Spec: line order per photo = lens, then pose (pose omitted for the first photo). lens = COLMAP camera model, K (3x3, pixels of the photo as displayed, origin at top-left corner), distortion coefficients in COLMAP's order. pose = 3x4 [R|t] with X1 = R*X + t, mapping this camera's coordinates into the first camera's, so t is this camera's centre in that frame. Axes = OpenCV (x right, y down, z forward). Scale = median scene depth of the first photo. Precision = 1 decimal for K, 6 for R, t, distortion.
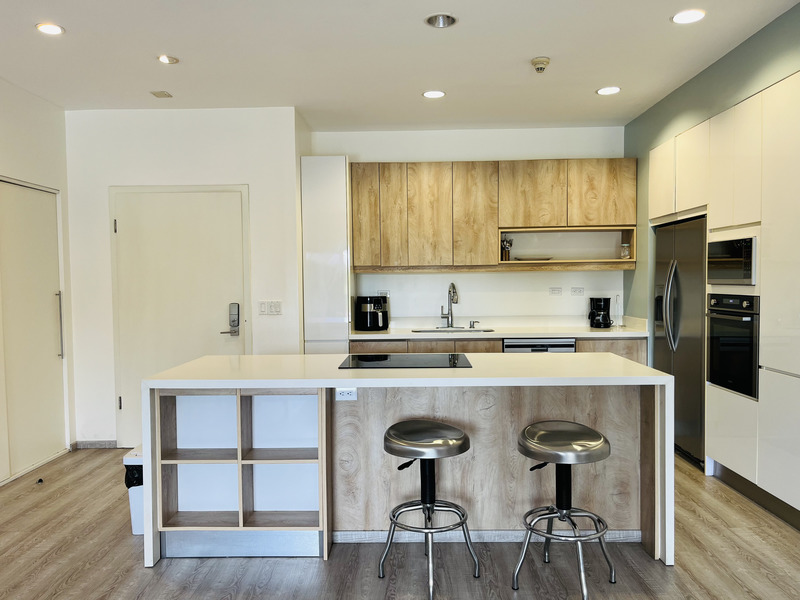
lens RADIAL K [[597.0, 0, 397.2], [0, 597.0, 307.3], [0, 0, 1]] dist [0.038538, -0.001134]
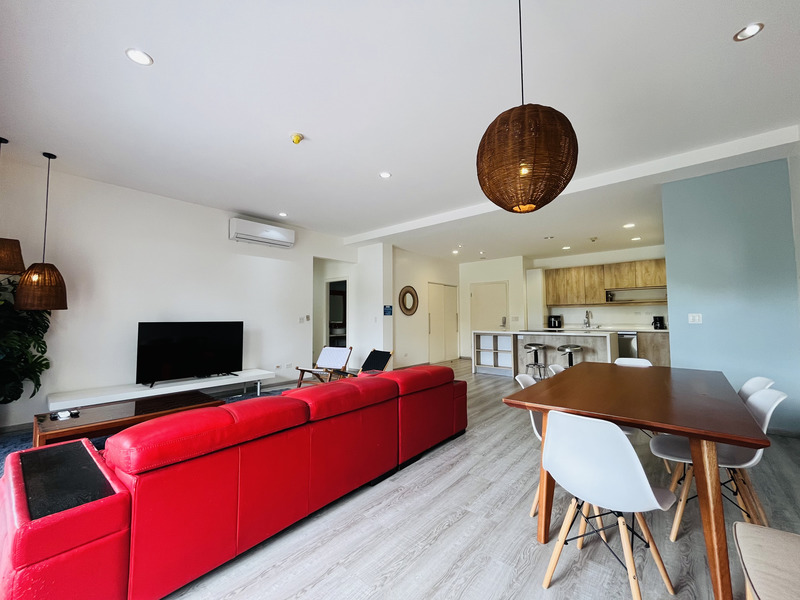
lens RADIAL K [[327.0, 0, 396.9], [0, 327.0, 300.2], [0, 0, 1]] dist [-0.003148, -0.000516]
pose [[0.765916, -0.027143, -0.642368, 0.390549], [-0.032731, 0.996167, -0.081119, 0.060719], [0.642107, 0.083156, 0.762092, -0.671540]]
